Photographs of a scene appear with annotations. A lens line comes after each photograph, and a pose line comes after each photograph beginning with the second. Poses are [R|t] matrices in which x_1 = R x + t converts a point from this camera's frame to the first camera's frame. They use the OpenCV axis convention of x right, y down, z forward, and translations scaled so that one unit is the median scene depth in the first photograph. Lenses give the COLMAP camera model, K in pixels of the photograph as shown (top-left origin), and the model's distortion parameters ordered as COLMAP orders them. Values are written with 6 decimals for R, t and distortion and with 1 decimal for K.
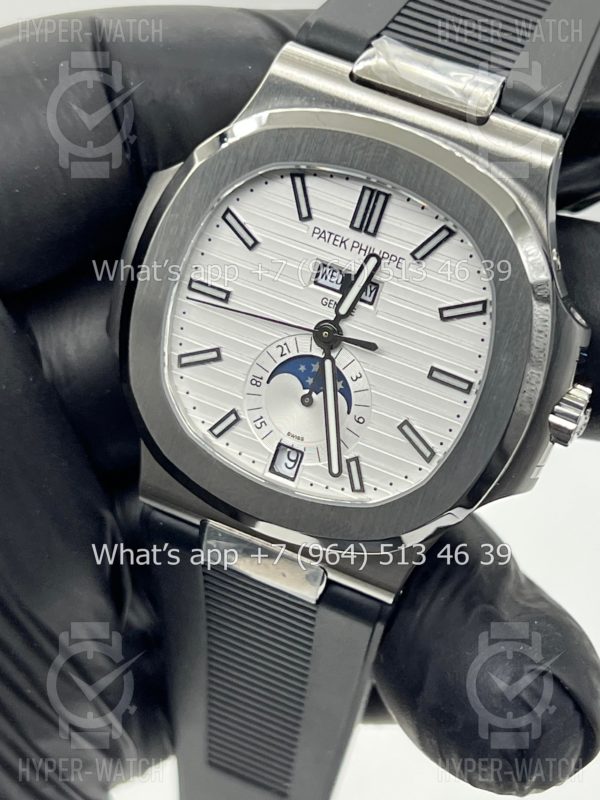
lens RADIAL K [[1806.6, 0, 300.0], [0, 1806.6, 400.0], [0, 0, 1]] dist [0.258073, -0.261087]
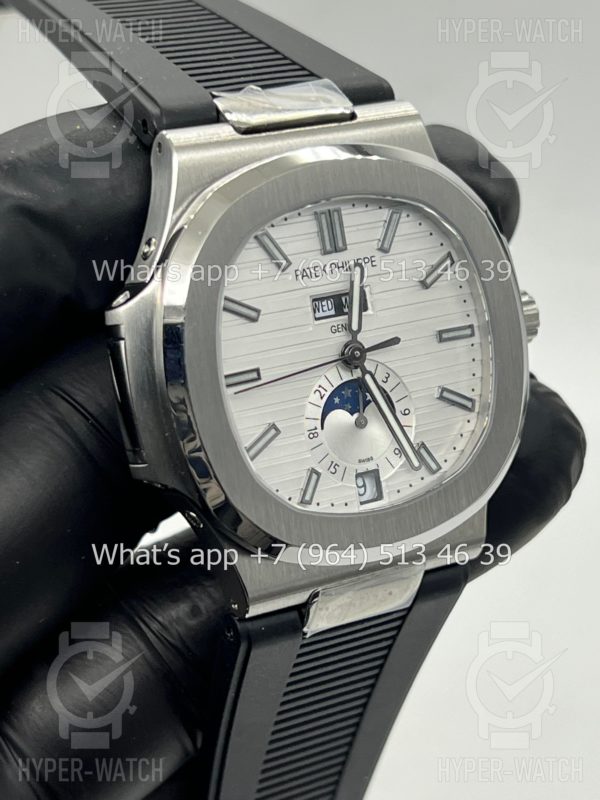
lens RADIAL K [[1806.6, 0, 300.0], [0, 1806.6, 400.0], [0, 0, 1]] dist [0.258073, -0.261087]
pose [[0.621281, -0.474566, 0.623535, -0.664286], [0.516378, 0.846477, 0.129734, -0.164734], [-0.589375, 0.241379, 0.770956, 0.223094]]
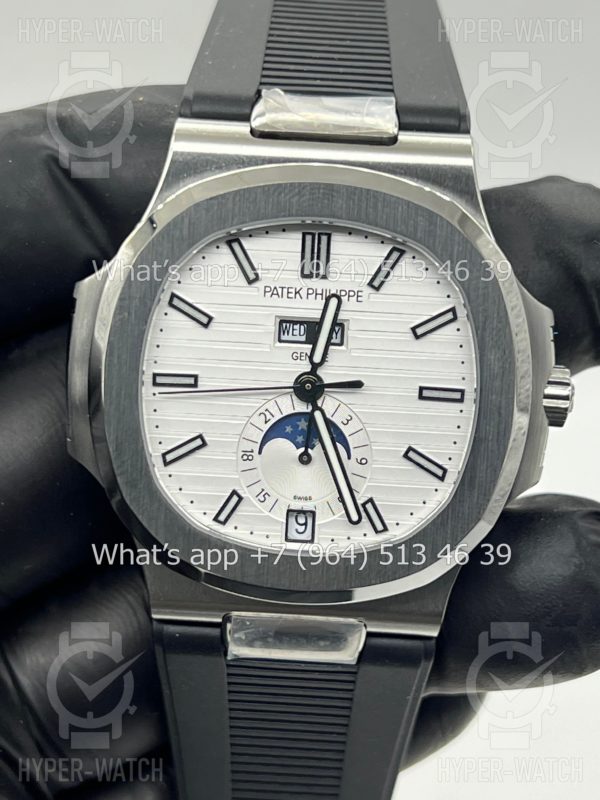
lens RADIAL K [[1806.6, 0, 300.0], [0, 1806.6, 400.0], [0, 0, 1]] dist [0.258073, -0.261087]
pose [[0.934964, -0.281498, 0.215873, -0.203512], [0.297979, 0.953398, -0.047342, 0.015829], [-0.192486, 0.108588, 0.975273, 0.041940]]
